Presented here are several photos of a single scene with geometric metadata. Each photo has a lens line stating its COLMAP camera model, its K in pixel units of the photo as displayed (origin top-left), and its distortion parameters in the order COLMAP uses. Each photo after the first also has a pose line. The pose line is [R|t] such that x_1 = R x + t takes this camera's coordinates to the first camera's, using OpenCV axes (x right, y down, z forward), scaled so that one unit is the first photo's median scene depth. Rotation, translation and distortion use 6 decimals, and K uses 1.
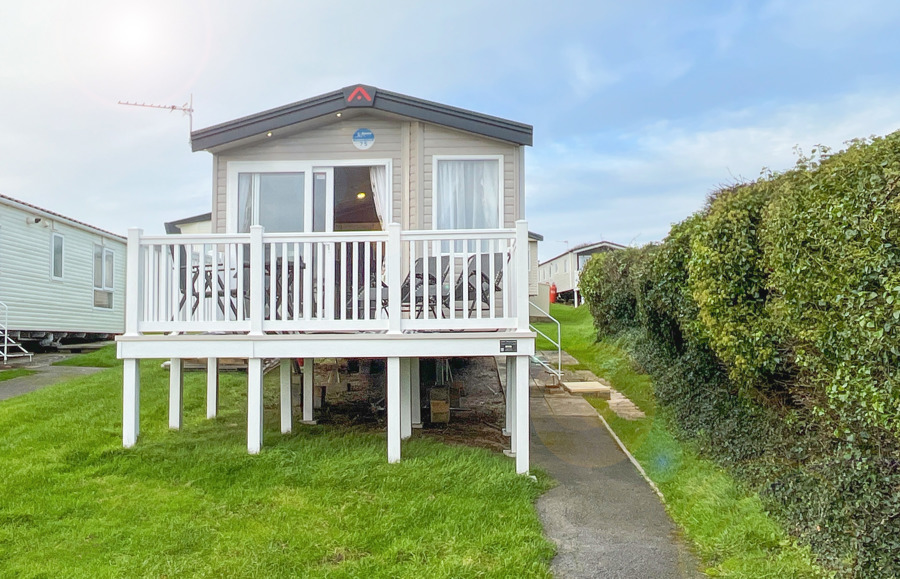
lens RADIAL K [[766.0, 0, 403.6], [0, 766.0, 303.3], [0, 0, 1]] dist [0.004503, 0.001376]
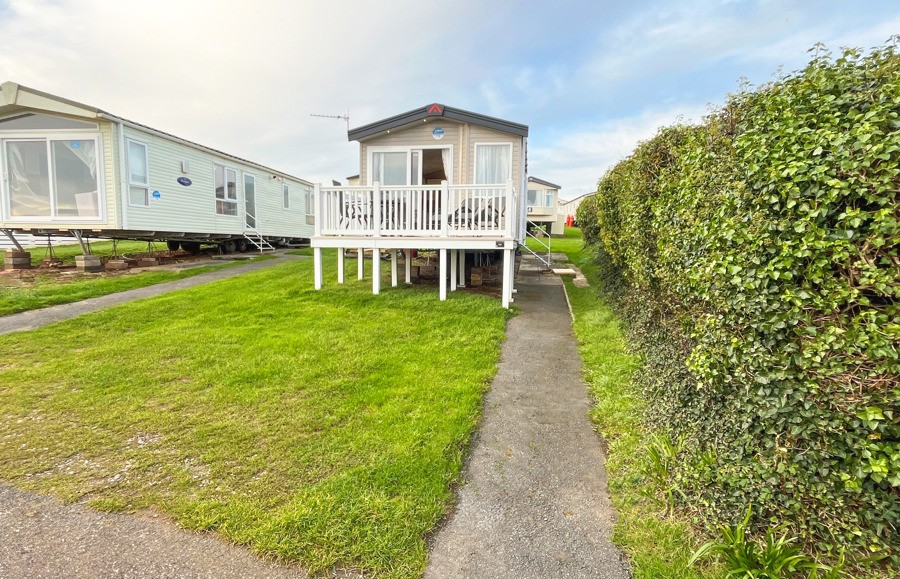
lens RADIAL K [[428.1, 0, 434.2], [0, 428.1, 290.1], [0, 0, 1]] dist [0.000838, 0.000164]
pose [[0.995023, 0.028090, -0.095604, 0.052863], [-0.013392, 0.988437, 0.151039, 0.005345], [0.098742, -0.149007, 0.983894, -0.090801]]
